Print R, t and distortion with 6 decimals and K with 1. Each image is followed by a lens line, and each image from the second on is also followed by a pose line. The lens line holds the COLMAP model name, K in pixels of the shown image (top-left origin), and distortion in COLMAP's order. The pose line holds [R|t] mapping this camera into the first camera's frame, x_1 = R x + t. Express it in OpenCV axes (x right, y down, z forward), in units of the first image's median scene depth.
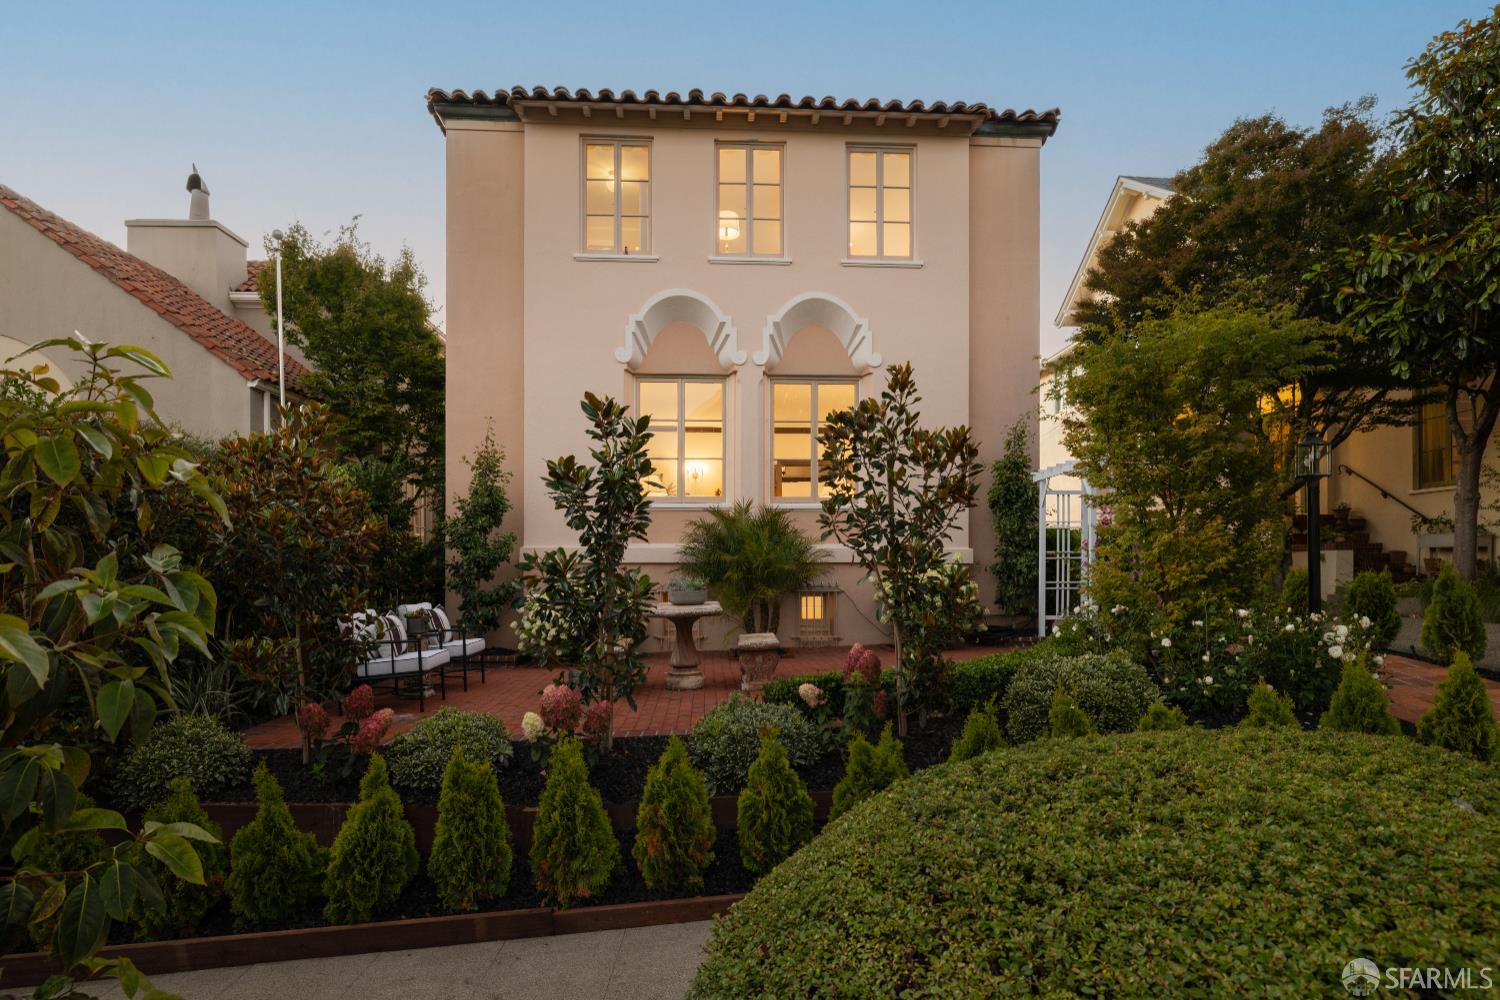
lens RADIAL K [[803.2, 0, 755.4], [0, 803.2, 500.2], [0, 0, 1]] dist [0.007449, 0.000175]
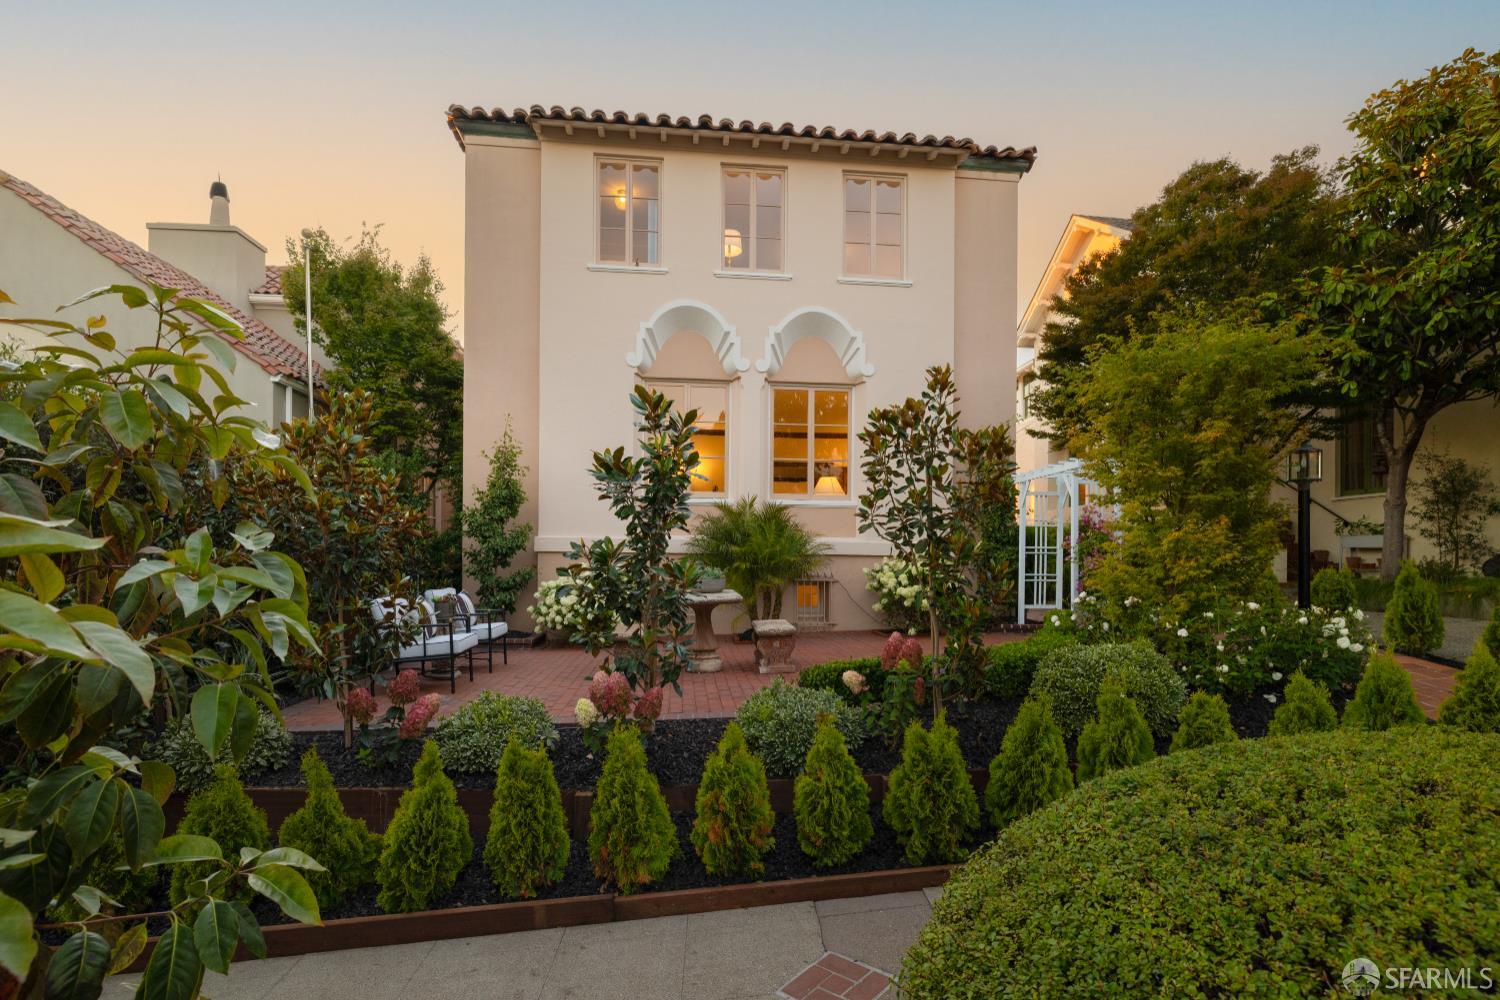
lens RADIAL K [[698.7, 0, 746.2], [0, 698.7, 507.8], [0, 0, 1]] dist [0.001600, 0.001650]
pose [[0.998321, 0.015891, 0.055707, -0.086550], [-0.016461, 0.999817, 0.009792, 0.008064], [-0.055541, -0.010692, 0.998399, 0.076323]]
